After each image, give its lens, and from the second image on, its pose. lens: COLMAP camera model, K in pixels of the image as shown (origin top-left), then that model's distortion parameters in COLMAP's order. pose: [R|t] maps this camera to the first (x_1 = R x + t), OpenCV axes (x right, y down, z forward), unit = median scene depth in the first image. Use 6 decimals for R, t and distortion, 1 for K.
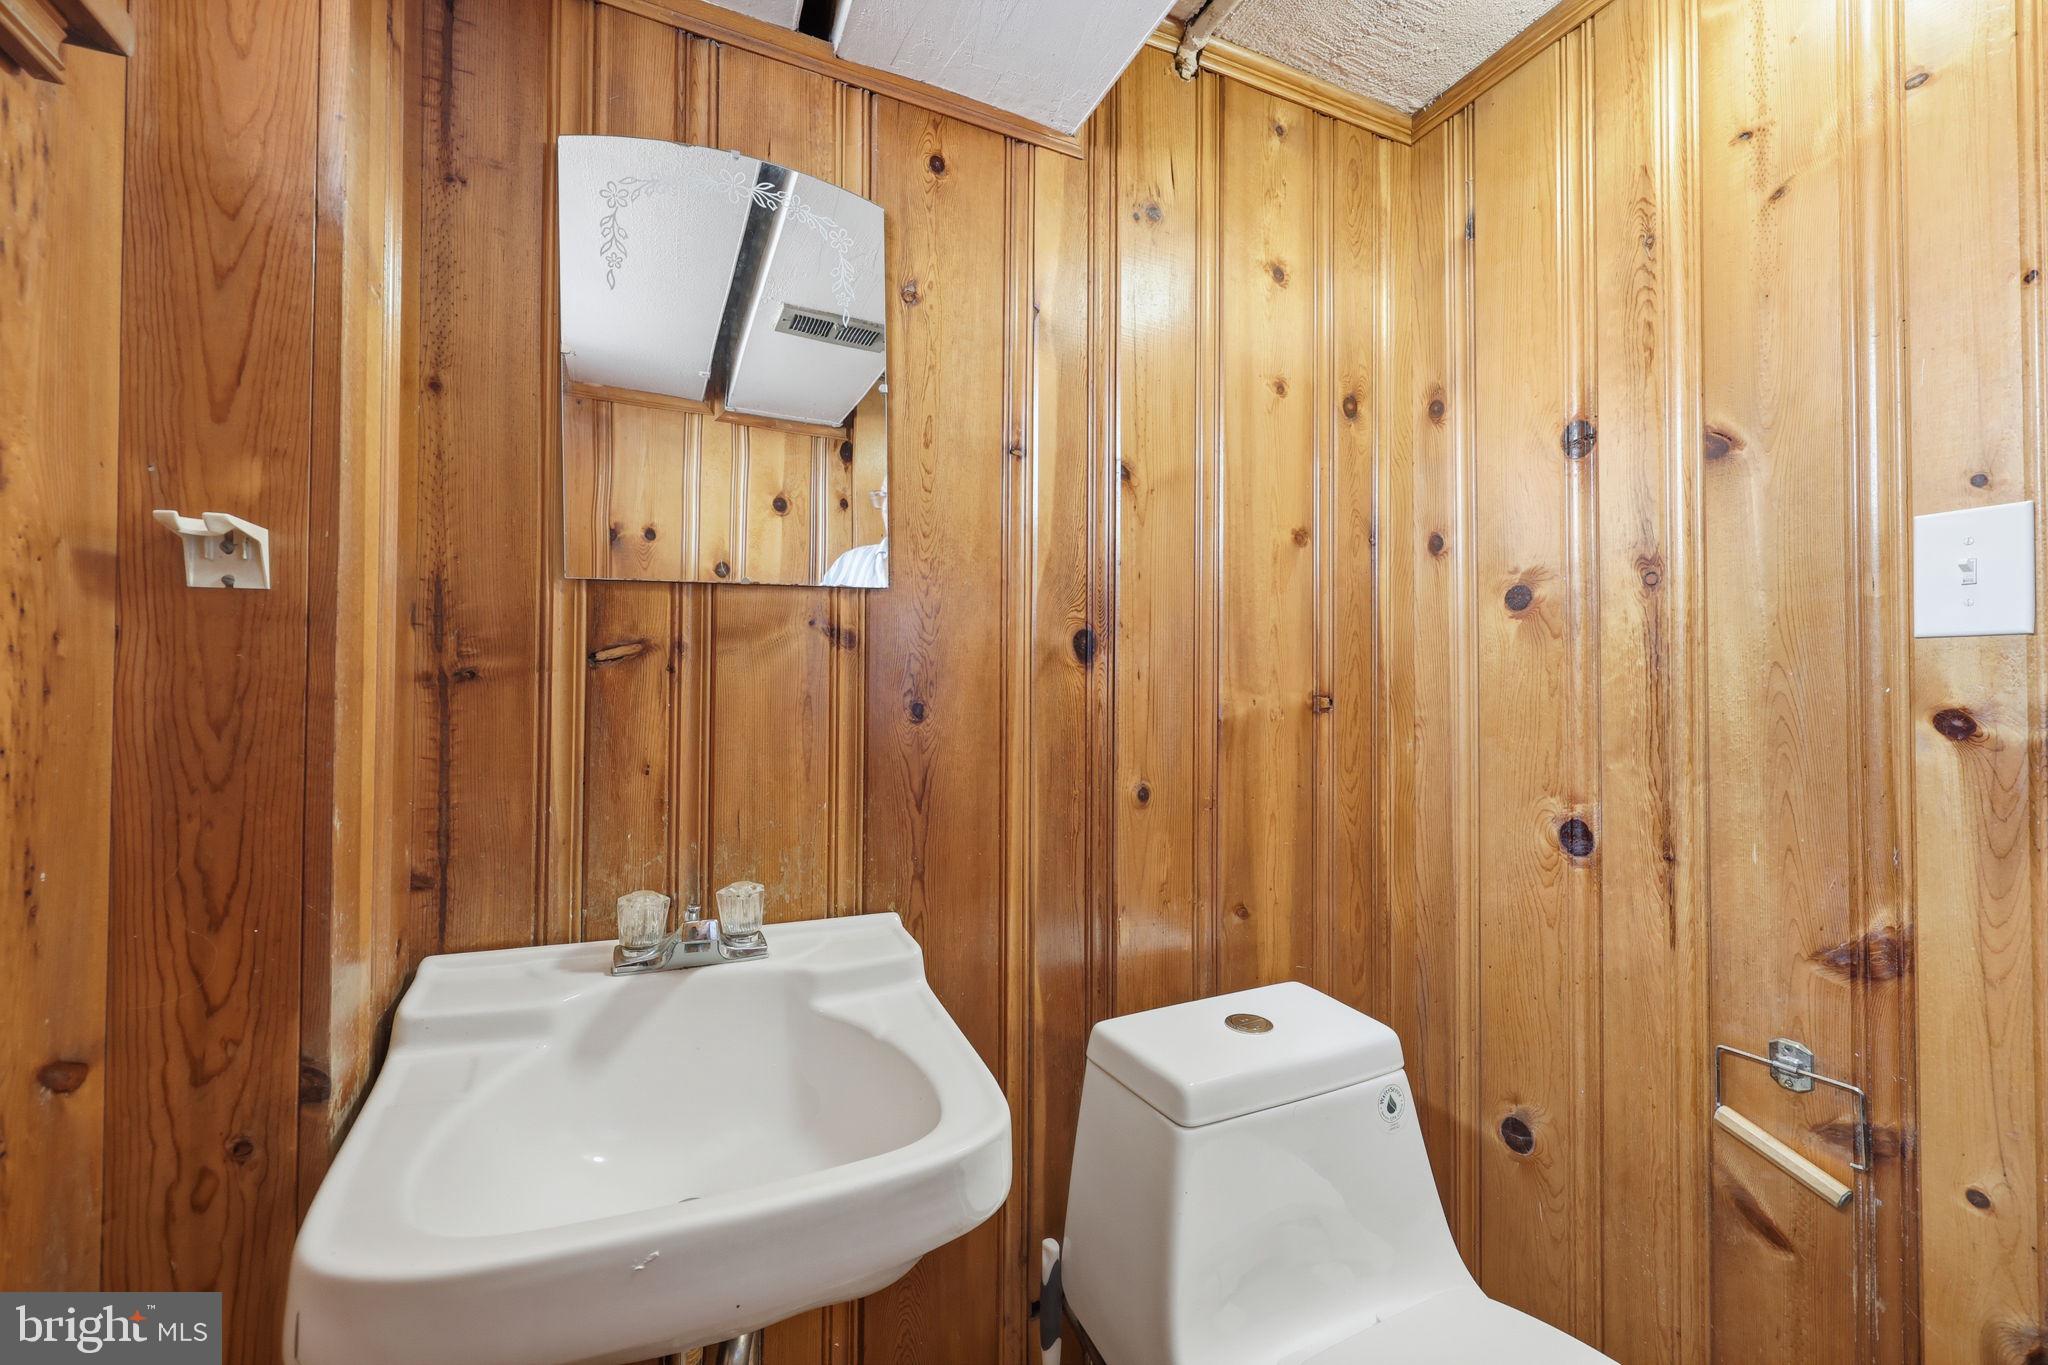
lens RADIAL K [[809.2, 0, 1017.8], [0, 809.2, 685.3], [0, 0, 1]] dist [-0.000891, 0.000059]
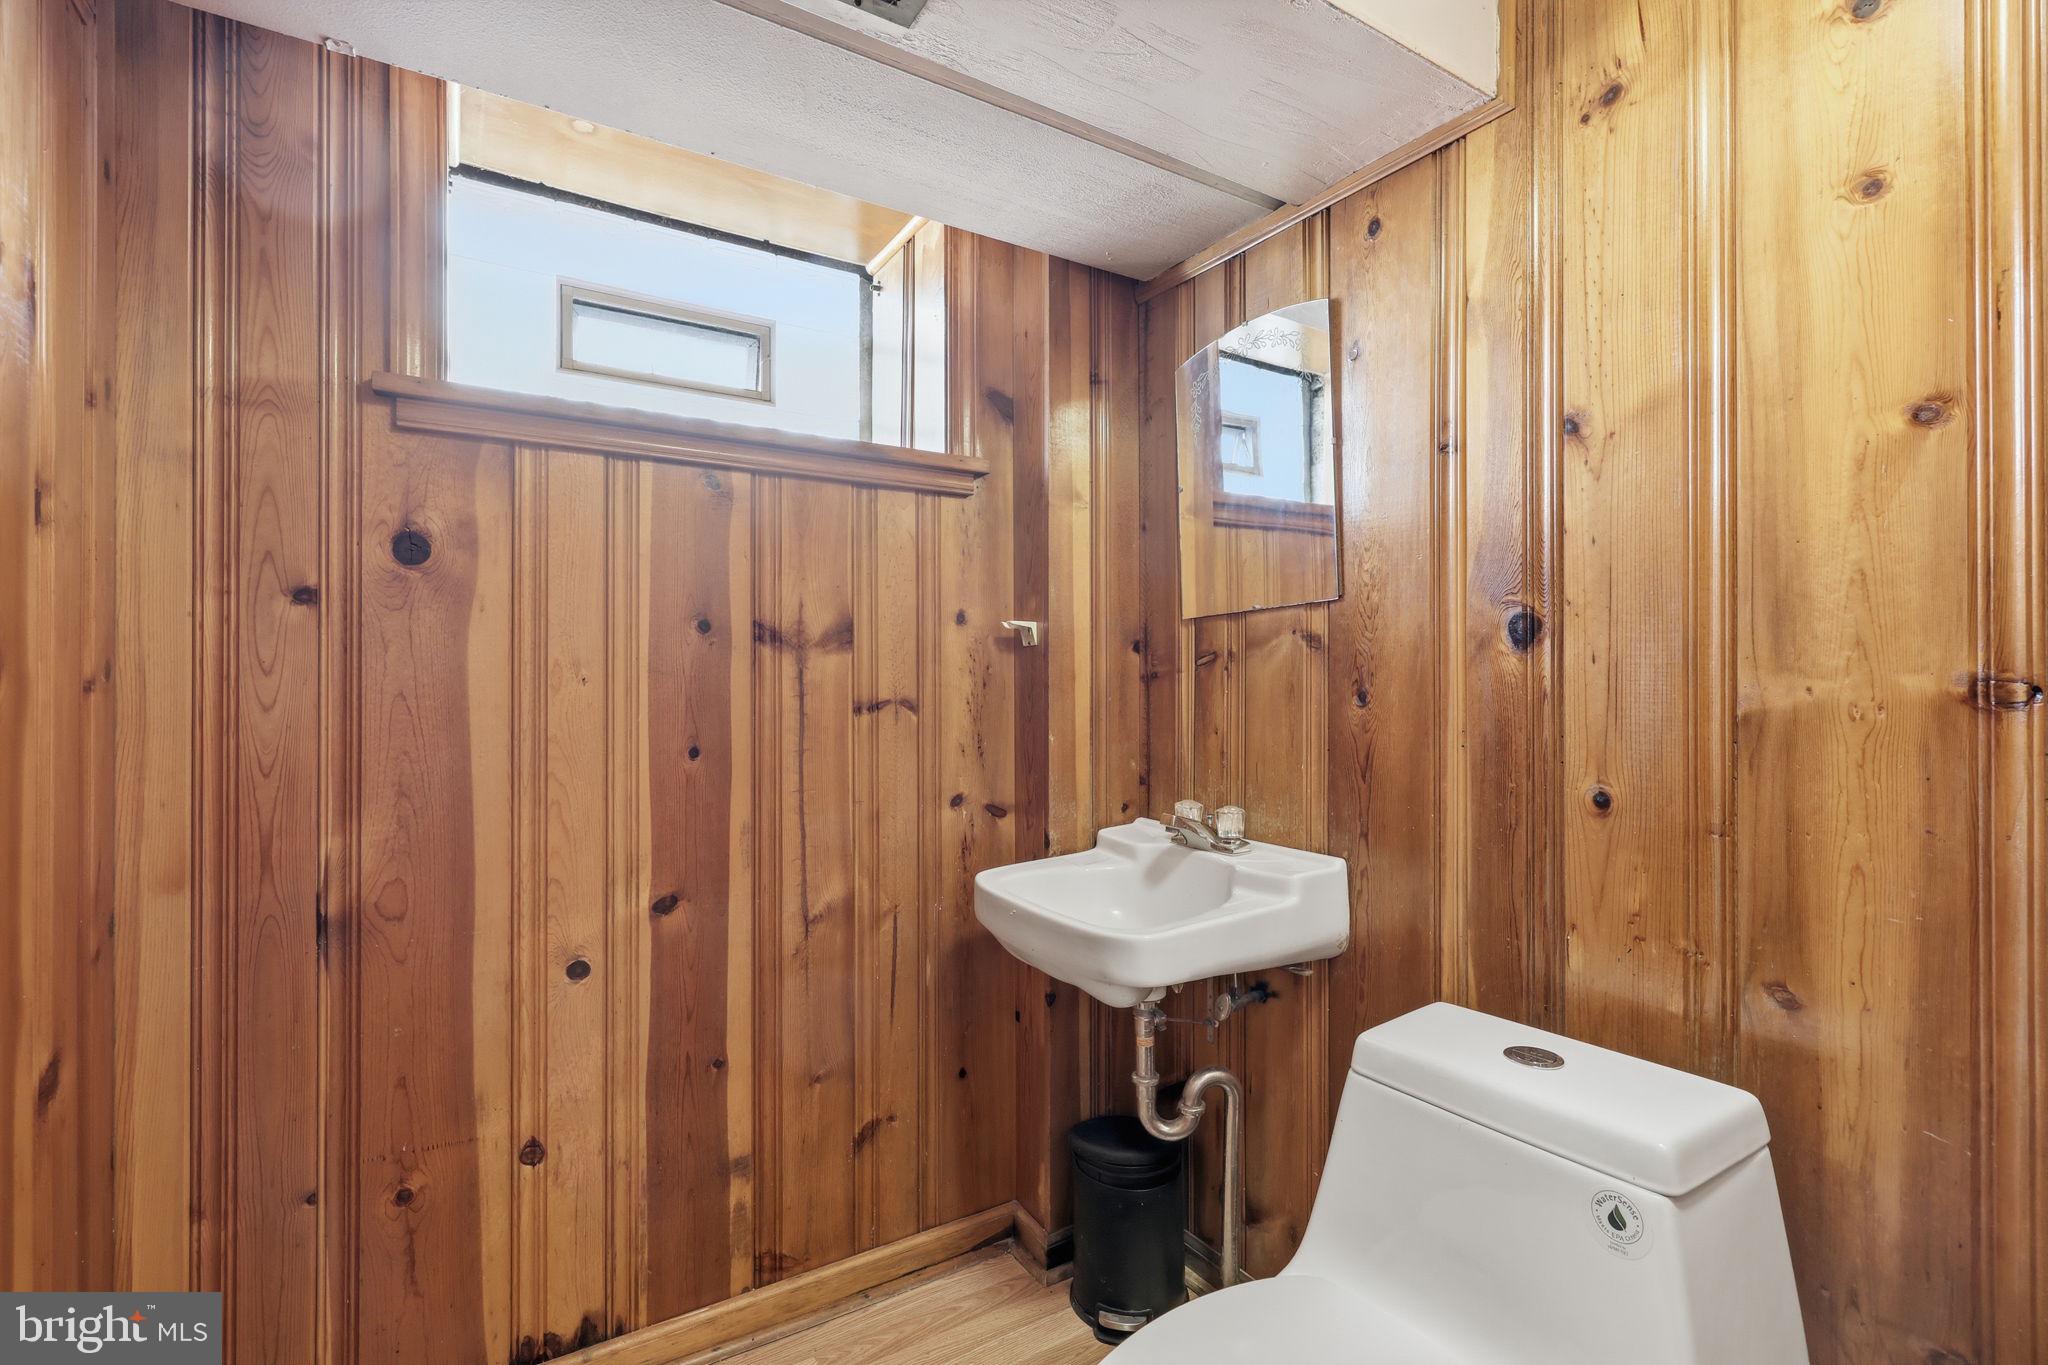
lens RADIAL K [[913.5, 0, 1018.6], [0, 913.5, 685.0], [0, 0, 1]] dist [0.001298, 0.001082]
pose [[0.143500, -0.006368, -0.989630, 1.072786], [0.013132, 0.999904, -0.004530, 0.012015], [0.989563, -0.012346, 0.143570, 0.282857]]
